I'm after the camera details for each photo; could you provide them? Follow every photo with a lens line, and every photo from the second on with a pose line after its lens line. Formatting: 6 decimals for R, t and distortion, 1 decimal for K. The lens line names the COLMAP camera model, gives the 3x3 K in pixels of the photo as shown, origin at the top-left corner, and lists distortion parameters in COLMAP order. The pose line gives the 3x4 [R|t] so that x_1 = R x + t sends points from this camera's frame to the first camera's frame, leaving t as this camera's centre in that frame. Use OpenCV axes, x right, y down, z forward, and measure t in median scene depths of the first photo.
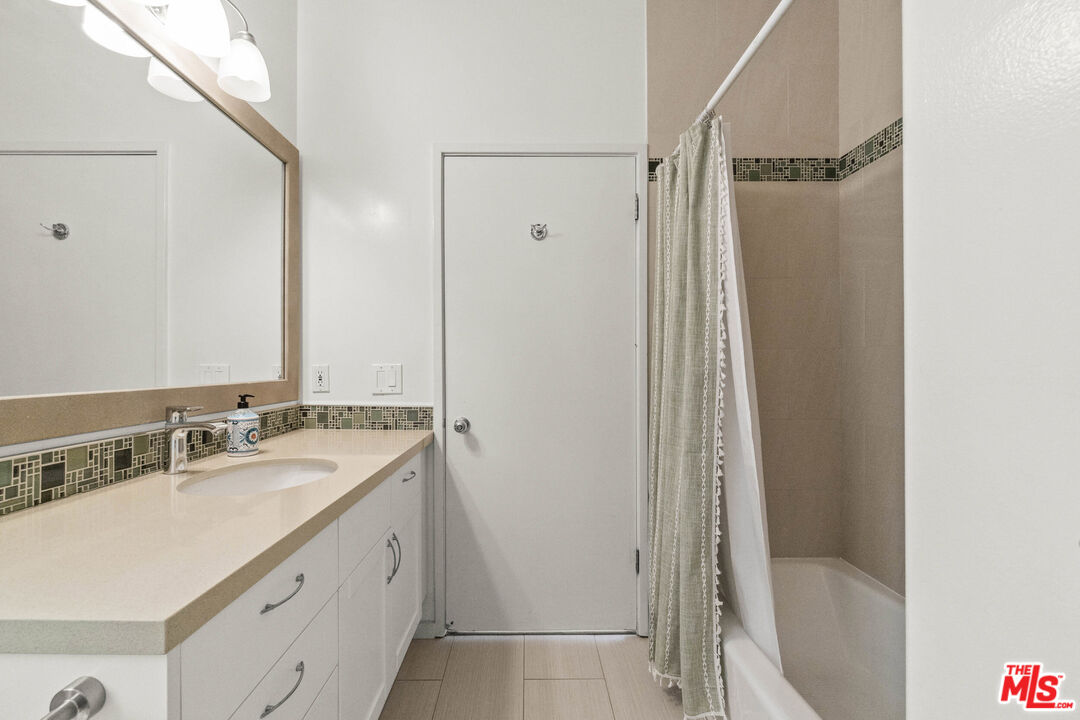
lens RADIAL K [[469.6, 0, 538.5], [0, 469.6, 365.4], [0, 0, 1]] dist [0.001657, -0.000977]
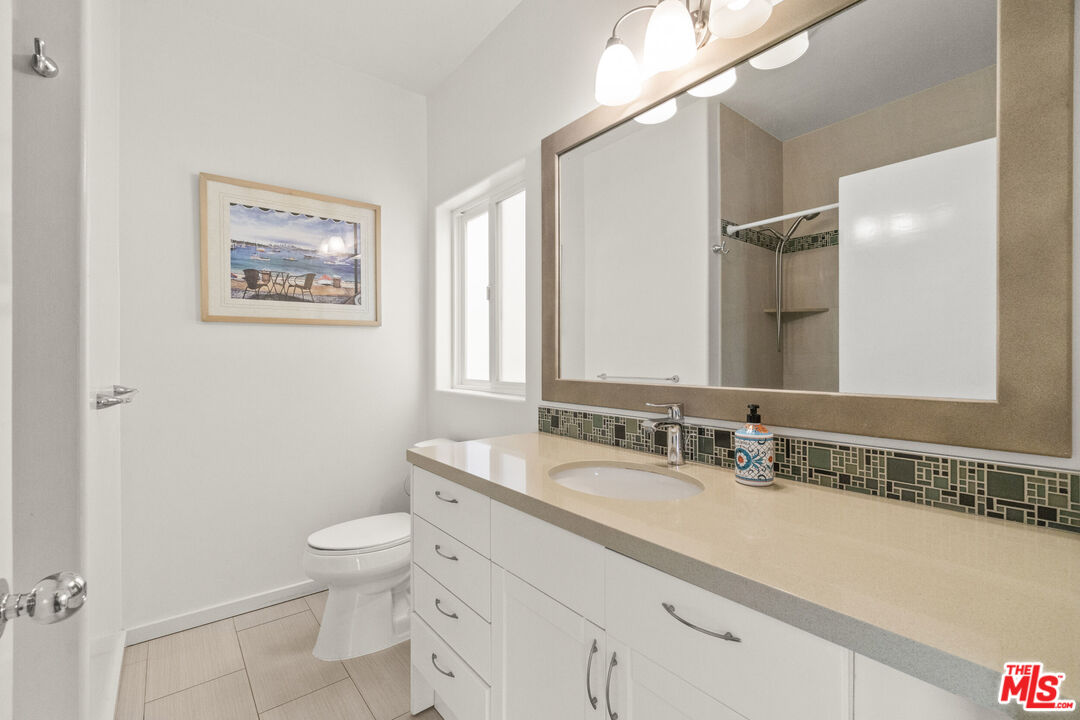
lens RADIAL K [[469.6, 0, 542.4], [0, 469.6, 353.3], [0, 0, 1]] dist [0.001657, -0.000977]
pose [[-0.787803, 0.013134, -0.615788, 0.147979], [0.014900, 0.999886, 0.002263, -0.037182], [0.615747, -0.007393, -0.787909, 1.650464]]
